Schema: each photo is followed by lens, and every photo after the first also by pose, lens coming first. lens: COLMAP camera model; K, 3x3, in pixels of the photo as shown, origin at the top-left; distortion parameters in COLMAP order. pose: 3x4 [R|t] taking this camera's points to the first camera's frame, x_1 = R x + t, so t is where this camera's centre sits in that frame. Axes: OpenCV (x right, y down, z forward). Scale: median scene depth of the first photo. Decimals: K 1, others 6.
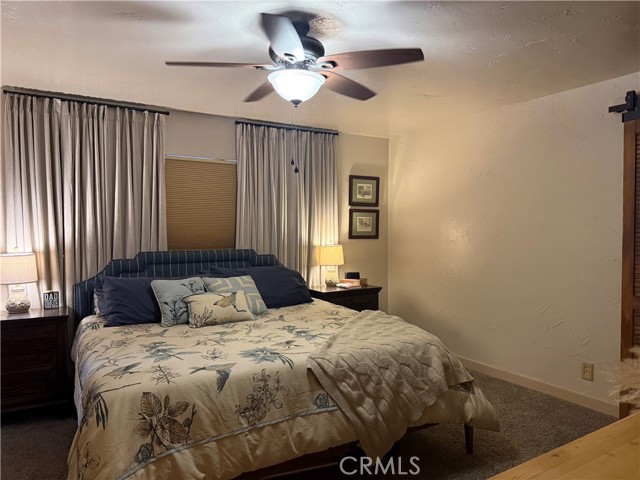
lens RADIAL K [[444.9, 0, 321.0], [0, 444.9, 235.8], [0, 0, 1]] dist [0.078321, -0.102897]
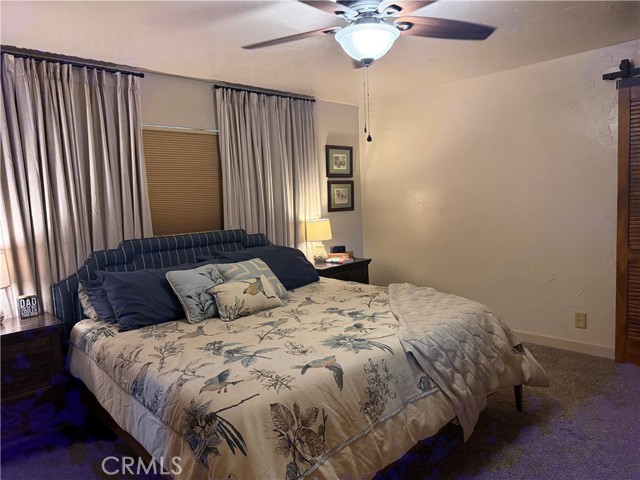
lens RADIAL K [[444.9, 0, 317.5], [0, 444.9, 234.2], [0, 0, 1]] dist [0.078321, -0.102897]
pose [[0.970984, -0.066542, 0.229700, -0.268612], [0.052753, 0.996446, 0.065662, -0.013554], [-0.233253, -0.051639, 0.971044, 0.095456]]
